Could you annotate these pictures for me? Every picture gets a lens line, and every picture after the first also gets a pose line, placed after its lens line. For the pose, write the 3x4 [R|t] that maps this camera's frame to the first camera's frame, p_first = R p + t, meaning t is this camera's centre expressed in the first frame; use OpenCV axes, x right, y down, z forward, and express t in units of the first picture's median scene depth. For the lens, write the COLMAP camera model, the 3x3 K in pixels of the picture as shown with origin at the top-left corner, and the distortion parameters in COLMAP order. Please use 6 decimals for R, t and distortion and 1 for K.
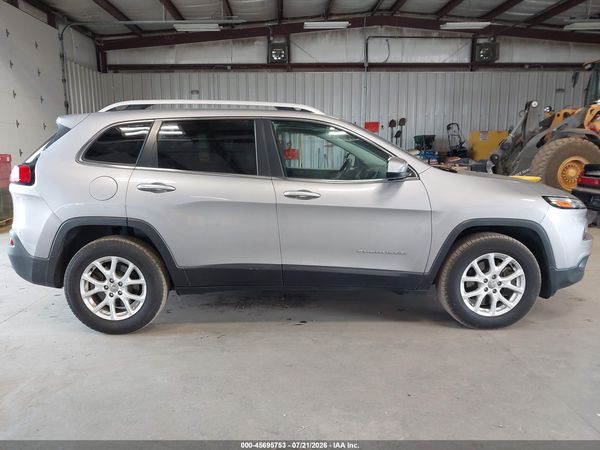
lens RADIAL K [[483.9, 0, 290.4], [0, 483.9, 230.8], [0, 0, 1]] dist [0.027354, -0.026902]
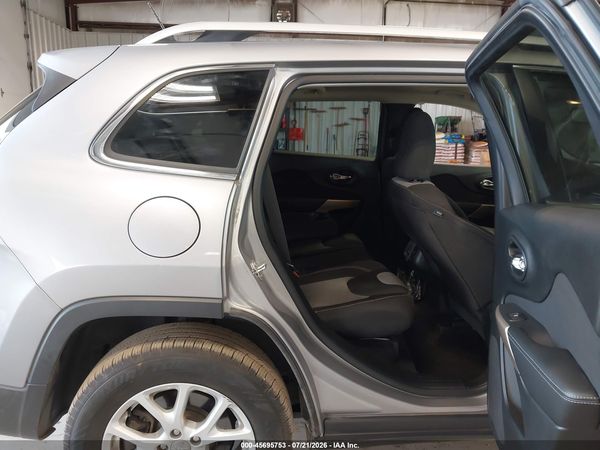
lens RADIAL K [[483.9, 0, 289.0], [0, 483.9, 225.9], [0, 0, 1]] dist [0.027354, -0.026902]
pose [[0.997702, 0.009470, 0.067096, -0.085436], [-0.011716, 0.999381, 0.033159, -0.028350], [-0.066741, -0.033869, 0.997195, 0.162522]]
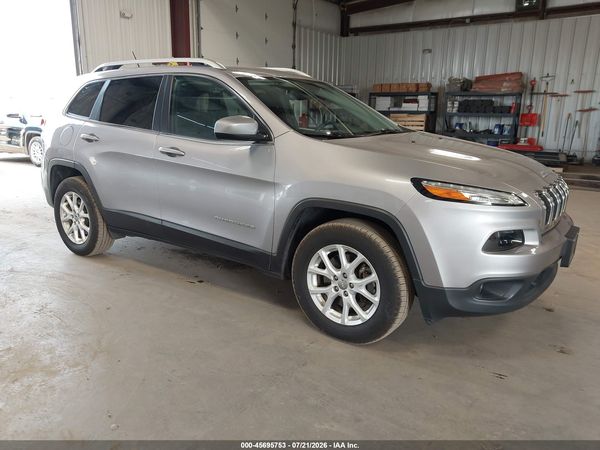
lens RADIAL K [[483.9, 0, 289.0], [0, 483.9, 219.9], [0, 0, 1]] dist [0.027354, -0.026902]
pose [[0.804003, 0.150085, -0.575373, 0.224041], [-0.120749, 0.988671, 0.089164, -0.014862], [0.582236, -0.002212, 0.813017, 0.090738]]
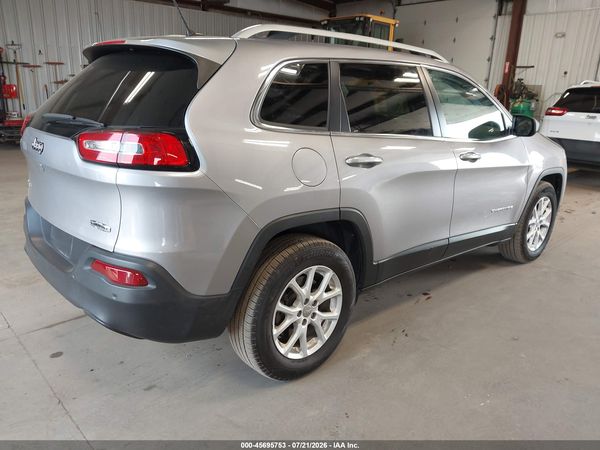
lens RADIAL K [[483.9, 0, 296.2], [0, 483.9, 221.7], [0, 0, 1]] dist [0.027354, -0.026902]
pose [[0.750578, -0.145950, 0.644462, -0.229459], [0.078420, 0.988084, 0.132437, -0.028051], [-0.656112, -0.048866, 0.753080, 0.145544]]
